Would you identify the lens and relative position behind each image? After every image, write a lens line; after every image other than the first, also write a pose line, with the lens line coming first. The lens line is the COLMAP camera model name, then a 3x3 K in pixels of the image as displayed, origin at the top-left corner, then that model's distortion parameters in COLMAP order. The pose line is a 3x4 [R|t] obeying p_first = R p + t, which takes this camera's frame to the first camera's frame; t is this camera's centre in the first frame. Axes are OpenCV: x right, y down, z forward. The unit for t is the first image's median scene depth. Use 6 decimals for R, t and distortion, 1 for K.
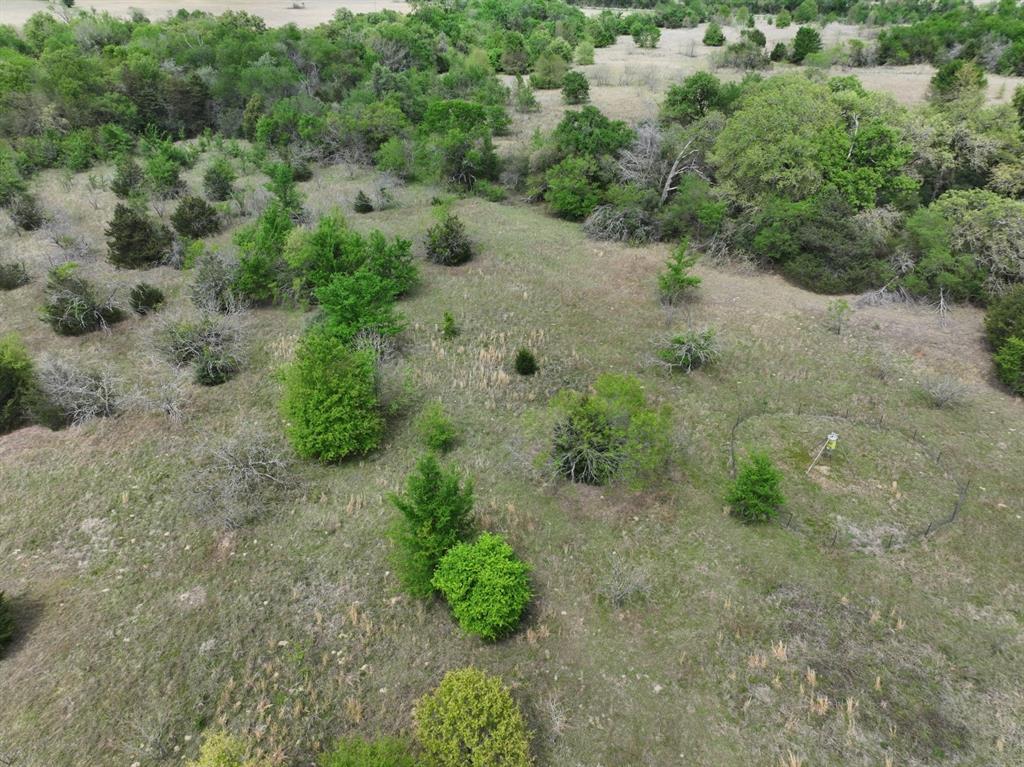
lens RADIAL K [[718.6, 0, 515.1], [0, 718.6, 379.3], [0, 0, 1]] dist [-0.009910, 0.027868]
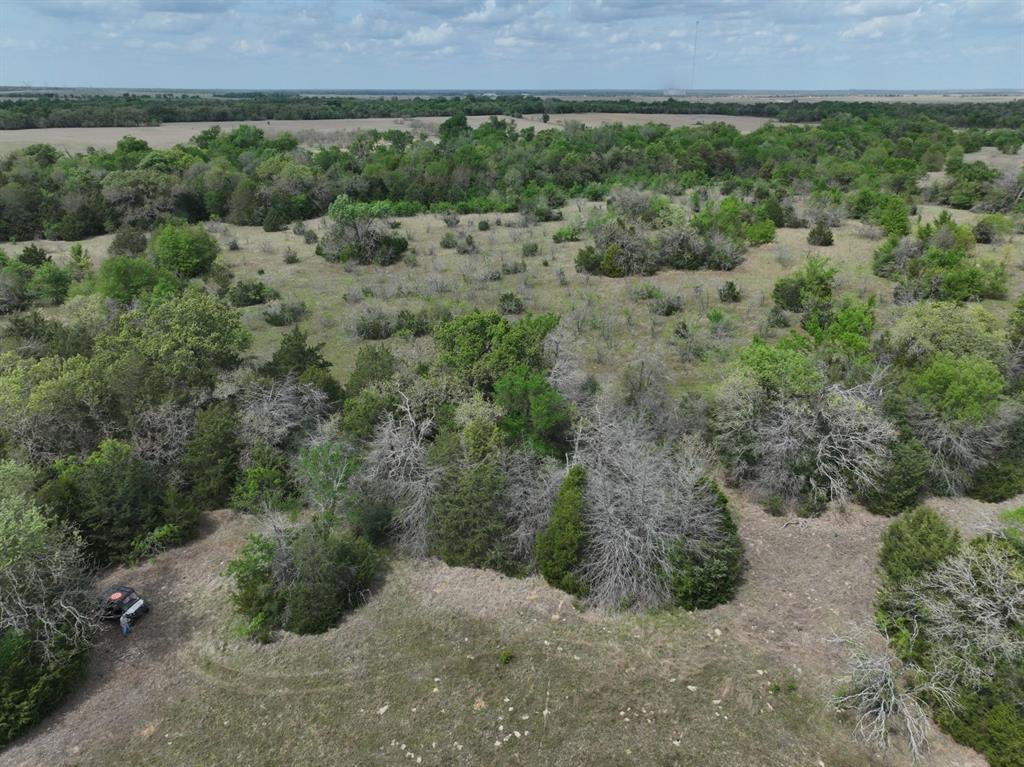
lens RADIAL K [[718.6, 0, 515.1], [0, 718.6, 379.3], [0, 0, 1]] dist [-0.009910, 0.027868]
pose [[0.916270, 0.149119, -0.371771, -0.299974], [-0.200552, 0.974198, -0.103528, 0.842510], [0.346740, 0.169419, 0.922534, -1.496096]]
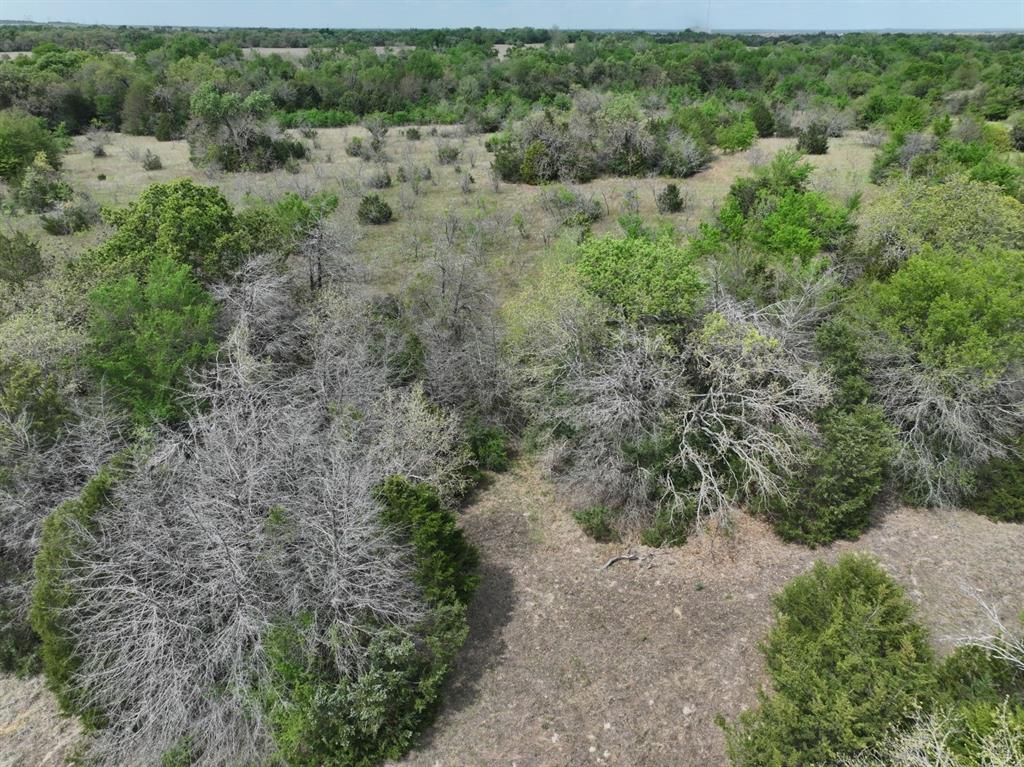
lens RADIAL K [[718.6, 0, 515.1], [0, 718.6, 379.3], [0, 0, 1]] dist [-0.009910, 0.027868]
pose [[0.905628, 0.187522, -0.380360, -0.222664], [-0.214827, 0.976184, -0.030227, 0.787766], [0.365633, 0.109086, 0.924345, -1.122085]]
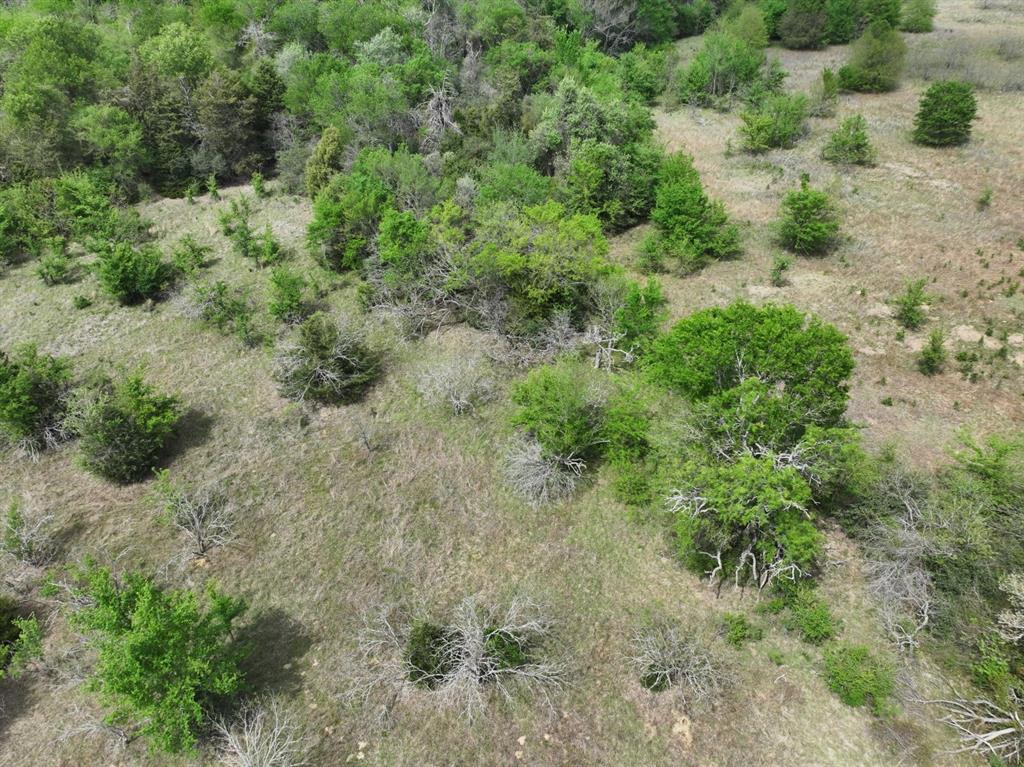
lens RADIAL K [[714.9, 0, 512.0], [0, 714.9, 383.5], [0, 0, 1]] dist [-0.014093, 0.032806]
pose [[0.959918, 0.168808, -0.223745, -0.144001], [-0.142855, 0.981482, 0.127615, -0.490472], [0.241144, -0.090537, 0.966257, 0.837588]]
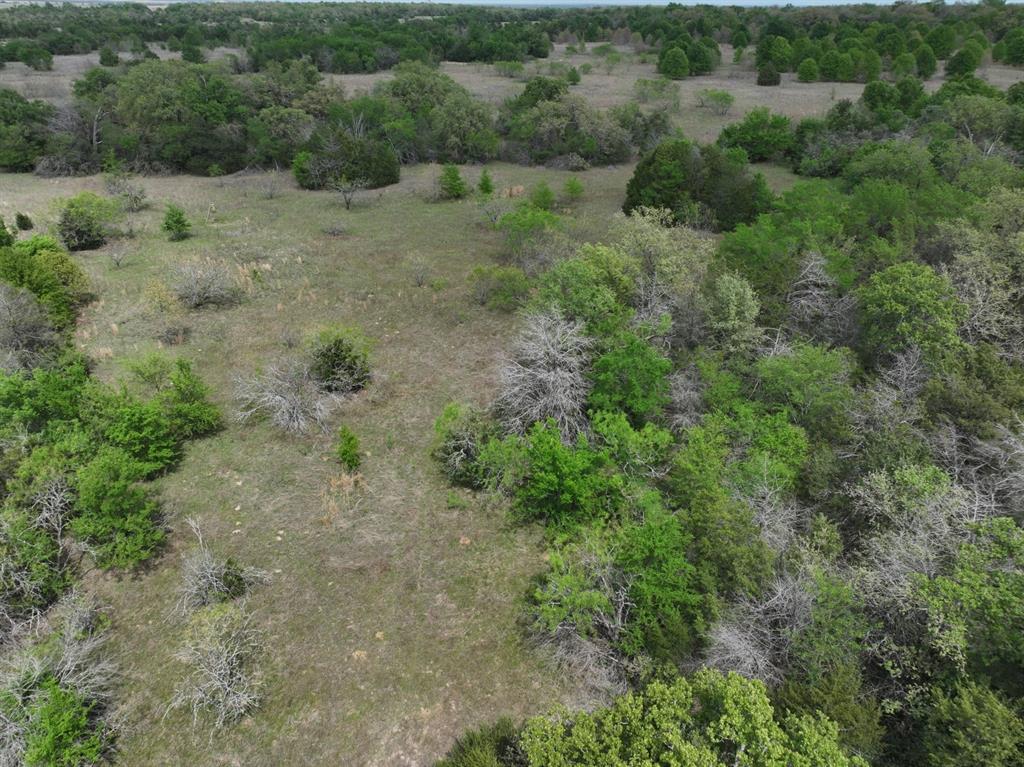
lens RADIAL K [[718.6, 0, 515.1], [0, 718.6, 379.3], [0, 0, 1]] dist [-0.009910, 0.027868]
pose [[0.757120, -0.296416, 0.582158, -0.132944], [0.319913, 0.945200, 0.065206, 0.377149], [-0.569584, 0.136871, 0.810457, -0.590508]]
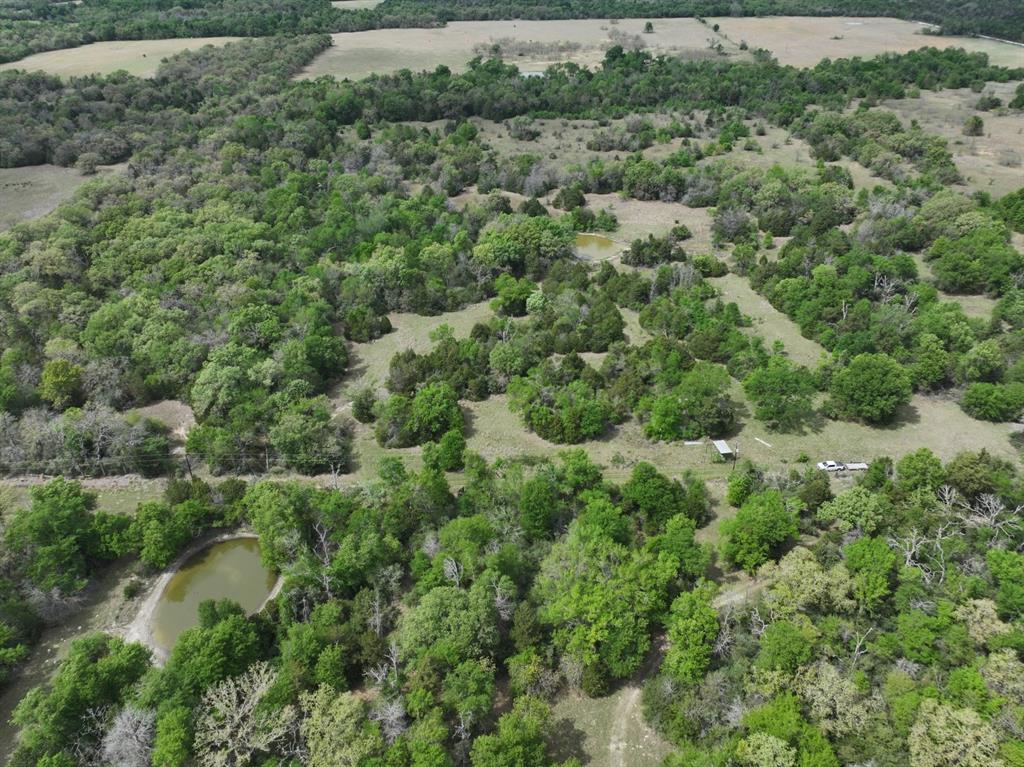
lens RADIAL K [[718.6, 0, 515.1], [0, 718.6, 379.3], [0, 0, 1]] dist [-0.009910, 0.027868]
pose [[0.736719, 0.356992, -0.574284, 2.231960], [-0.338444, 0.929920, 0.143893, 1.342096], [0.585407, 0.088354, 0.805911, -4.121300]]
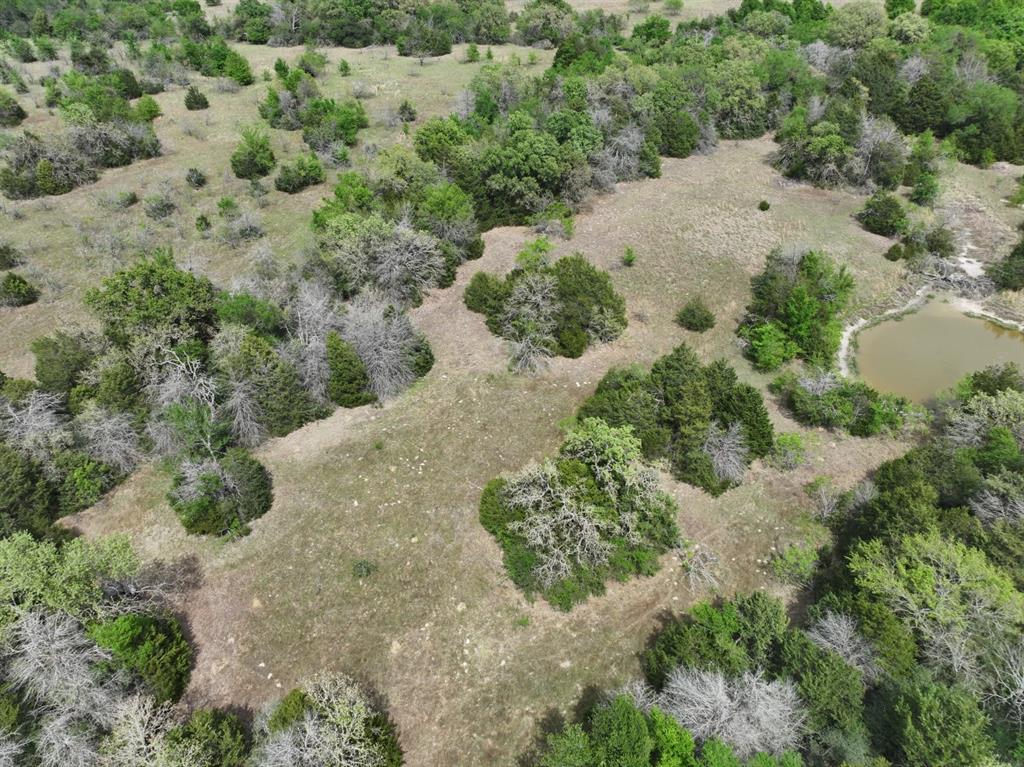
lens RADIAL K [[718.6, 0, 515.1], [0, 718.6, 379.3], [0, 0, 1]] dist [-0.009910, 0.027868]
pose [[0.847447, -0.308443, 0.432084, -0.680588], [0.266018, 0.951068, 0.157177, 0.814769], [-0.459422, -0.018257, 0.888031, -1.840848]]
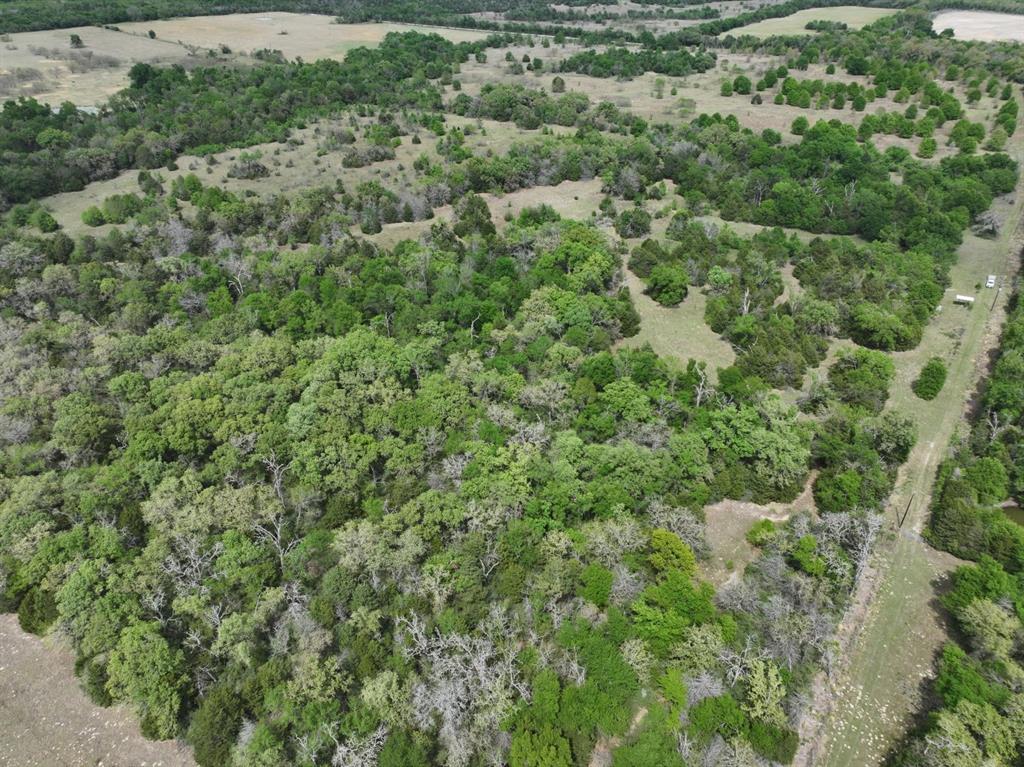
lens RADIAL K [[718.6, 0, 515.1], [0, 718.6, 379.3], [0, 0, 1]] dist [-0.009910, 0.027868]
pose [[0.983878, -0.094989, 0.151527, -0.558958], [0.089559, 0.995084, 0.042281, 1.640327], [-0.154798, -0.028029, 0.987548, -4.663999]]
